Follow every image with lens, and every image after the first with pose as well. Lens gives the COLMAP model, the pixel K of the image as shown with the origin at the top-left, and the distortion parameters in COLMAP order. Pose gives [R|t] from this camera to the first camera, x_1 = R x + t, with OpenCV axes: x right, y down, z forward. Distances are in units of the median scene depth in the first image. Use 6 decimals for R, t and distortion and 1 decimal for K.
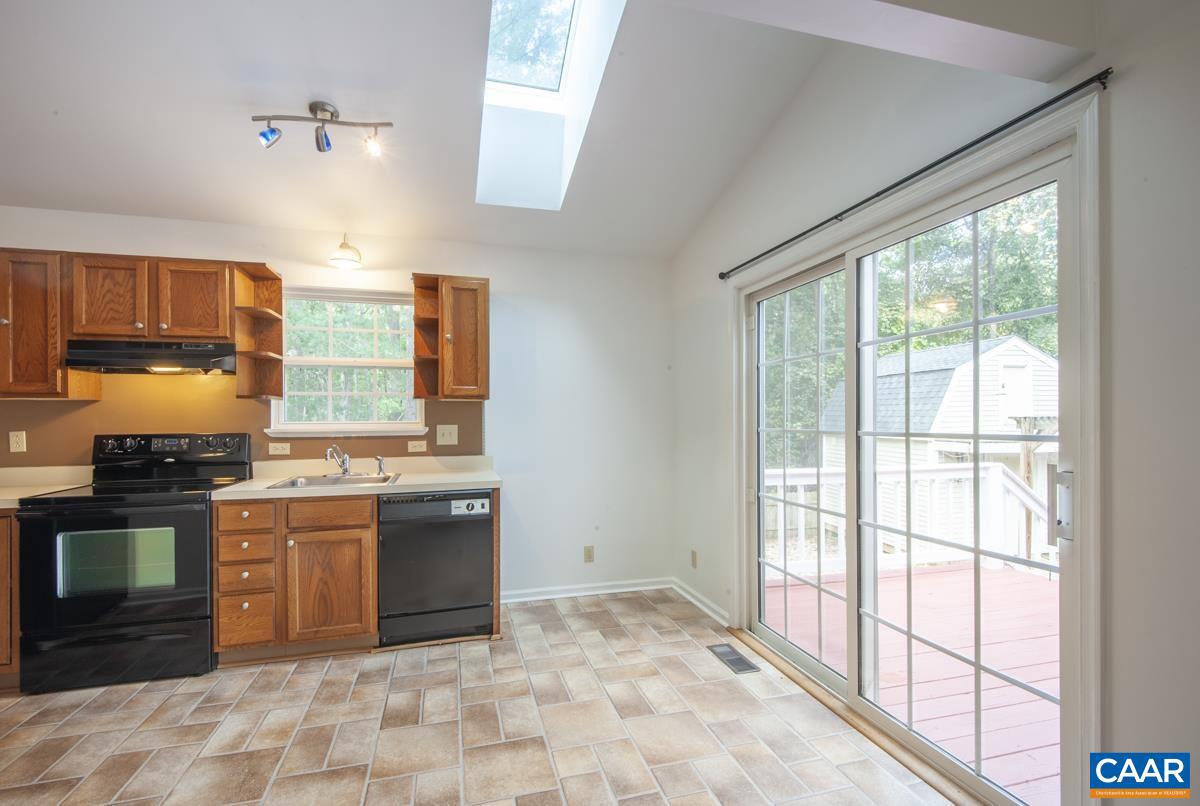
lens RADIAL K [[549.9, 0, 600.6], [0, 549.9, 417.7], [0, 0, 1]] dist [0.016636, -0.000410]
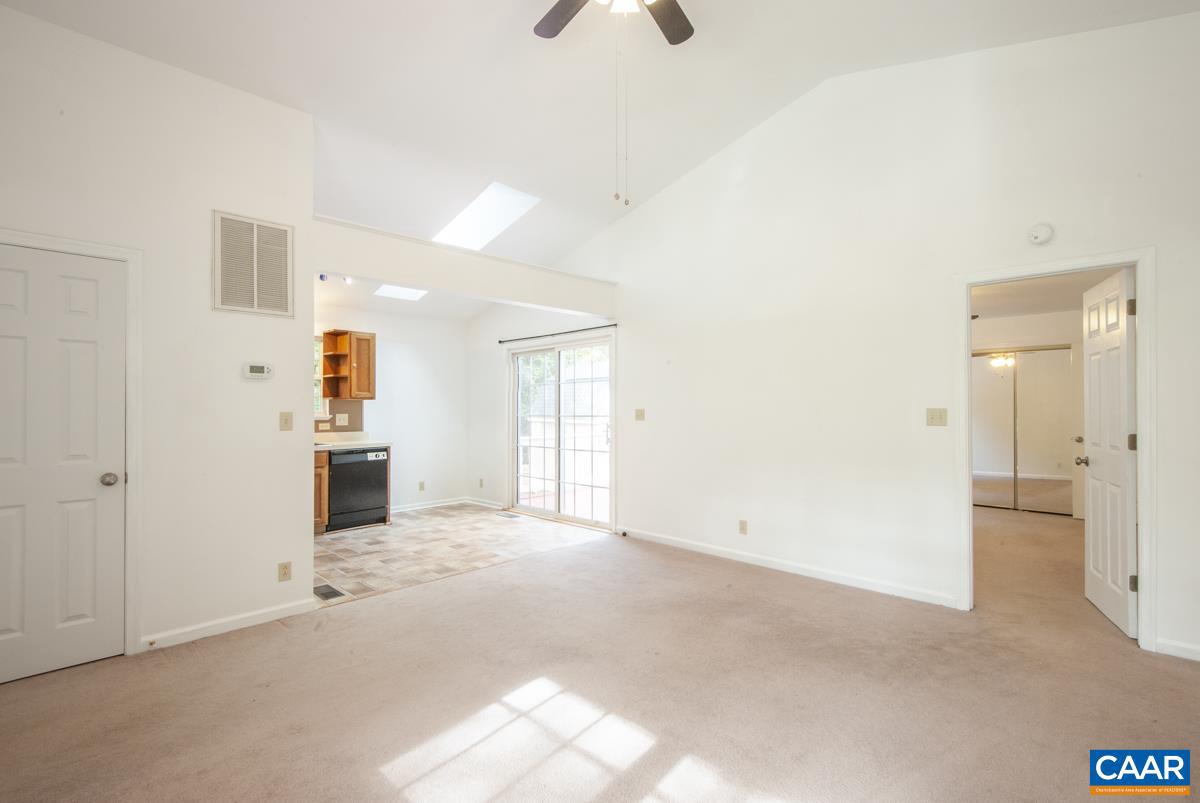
lens RADIAL K [[538.2, 0, 600.0], [0, 538.2, 401.5], [0, 0, 1]] dist [0.000609, -0.000089]
pose [[0.868617, 0.008261, 0.495415, -0.480353], [-0.001581, 0.999902, -0.013901, -0.004068], [-0.495482, 0.011291, 0.868545, -1.002697]]
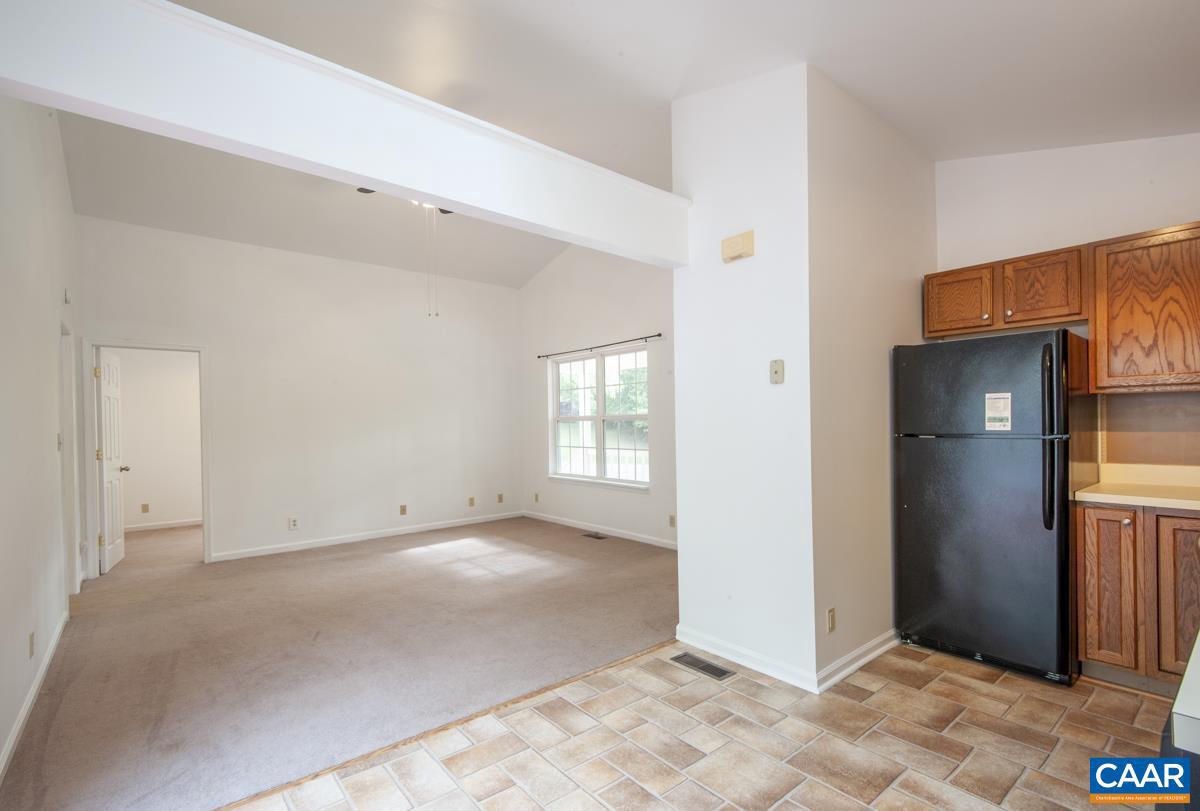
lens RADIAL K [[549.9, 0, 600.6], [0, 549.9, 420.2], [0, 0, 1]] dist [0.016636, -0.000410]
pose [[-0.913197, 0.018918, -0.407079, 0.094969], [0.024716, 0.999654, -0.008988, 0.000338], [0.406768, -0.018269, -0.913349, 1.077482]]
